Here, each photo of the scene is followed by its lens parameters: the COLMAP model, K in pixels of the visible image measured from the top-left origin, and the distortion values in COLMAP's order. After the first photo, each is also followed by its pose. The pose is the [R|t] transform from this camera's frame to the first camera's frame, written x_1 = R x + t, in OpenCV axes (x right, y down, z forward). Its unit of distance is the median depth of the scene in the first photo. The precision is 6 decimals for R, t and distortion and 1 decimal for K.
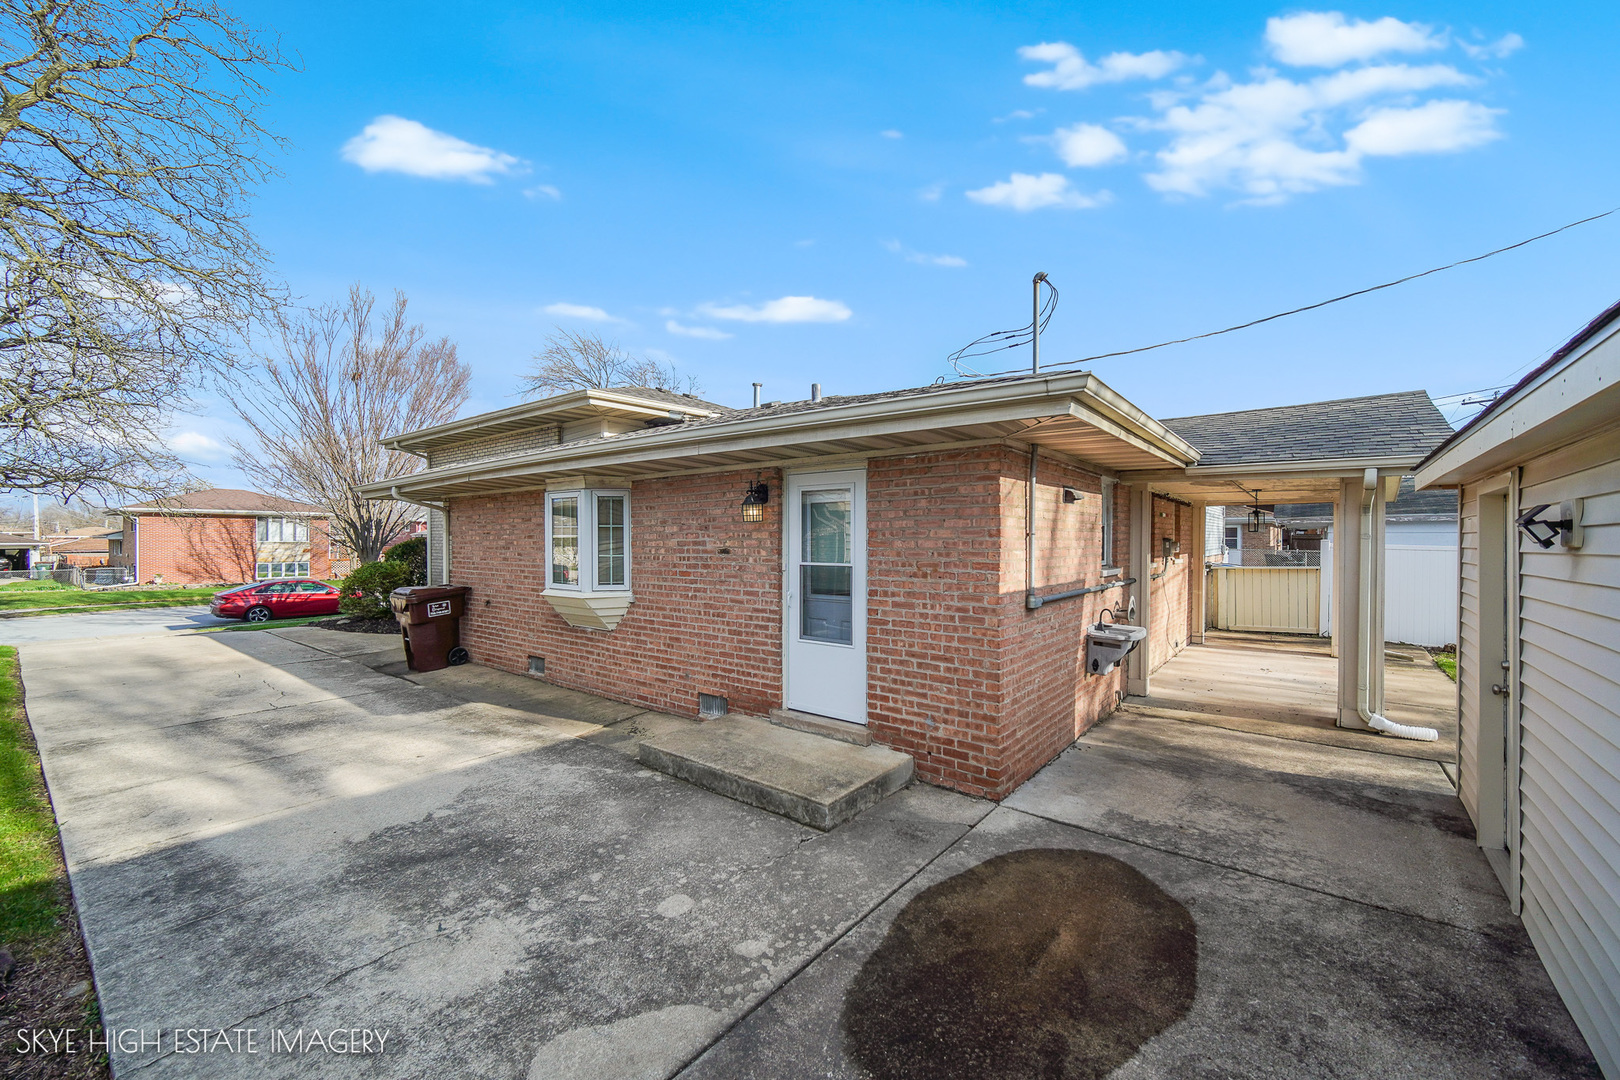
lens RADIAL K [[639.2, 0, 808.2], [0, 639.2, 534.6], [0, 0, 1]] dist [-0.003644, 0.000576]
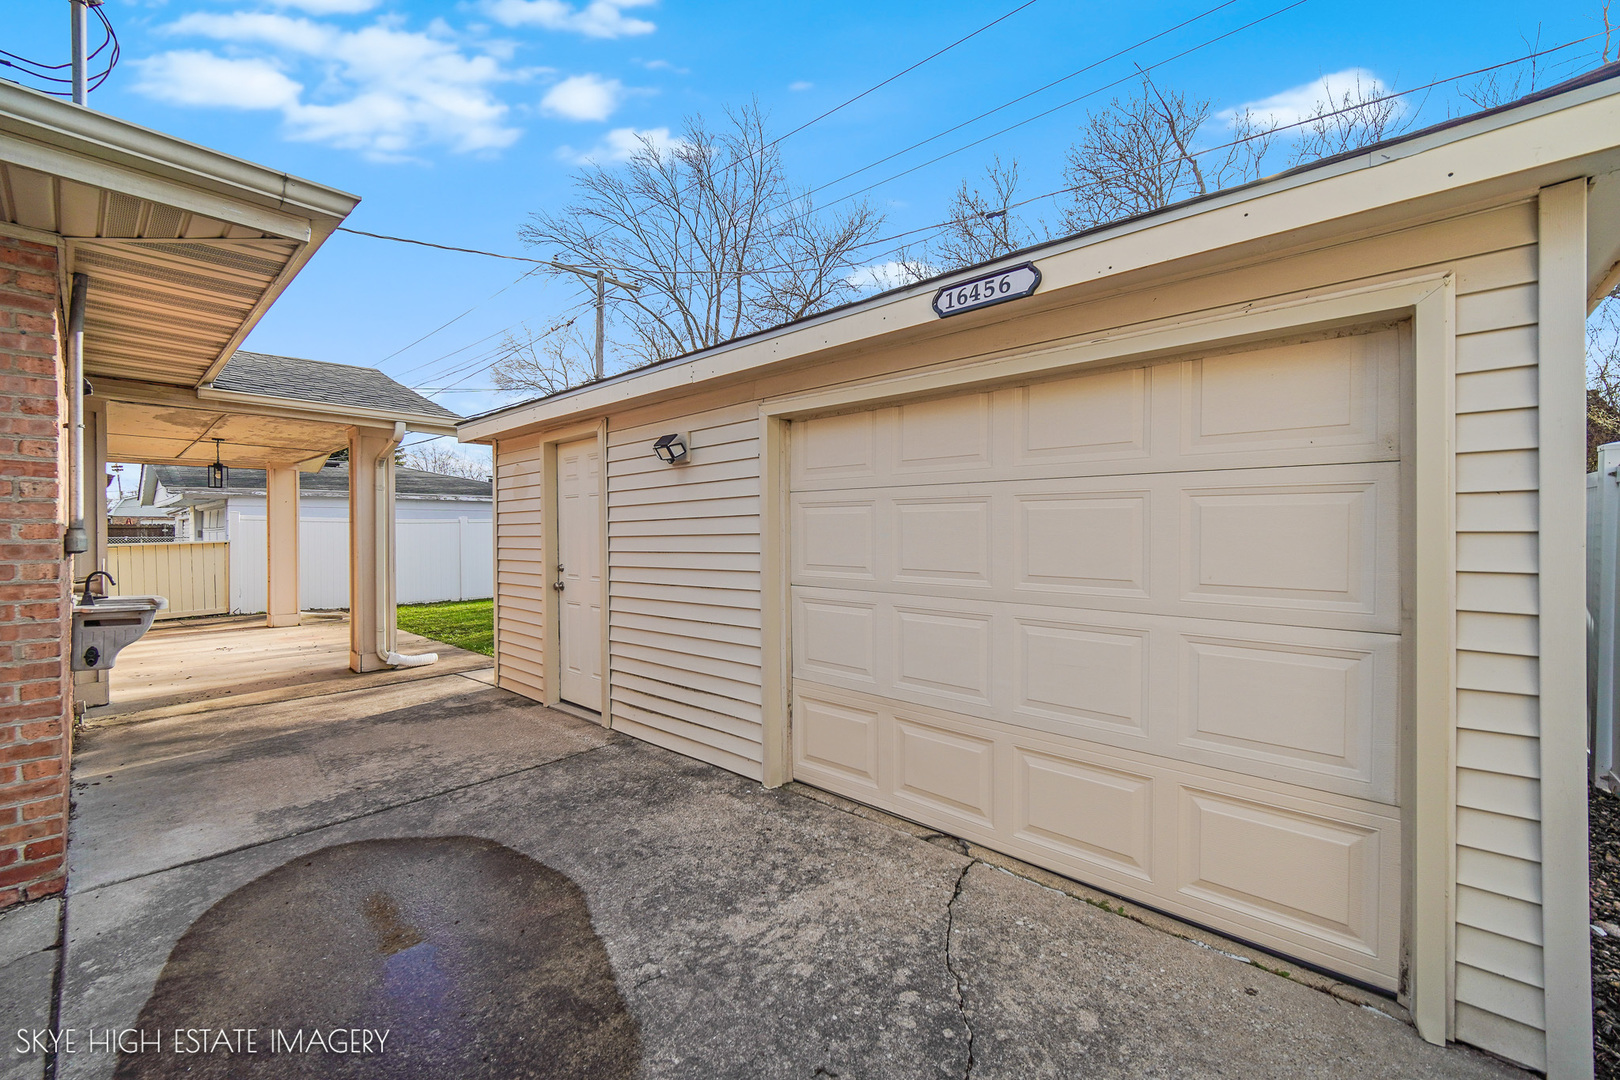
lens RADIAL K [[639.2, 0, 808.2], [0, 639.2, 534.6], [0, 0, 1]] dist [-0.003644, 0.000576]
pose [[0.071334, -0.010156, 0.997401, -0.247043], [-0.003442, 0.999940, 0.010428, 0.119850], [-0.997447, -0.004177, 0.071295, 0.378931]]
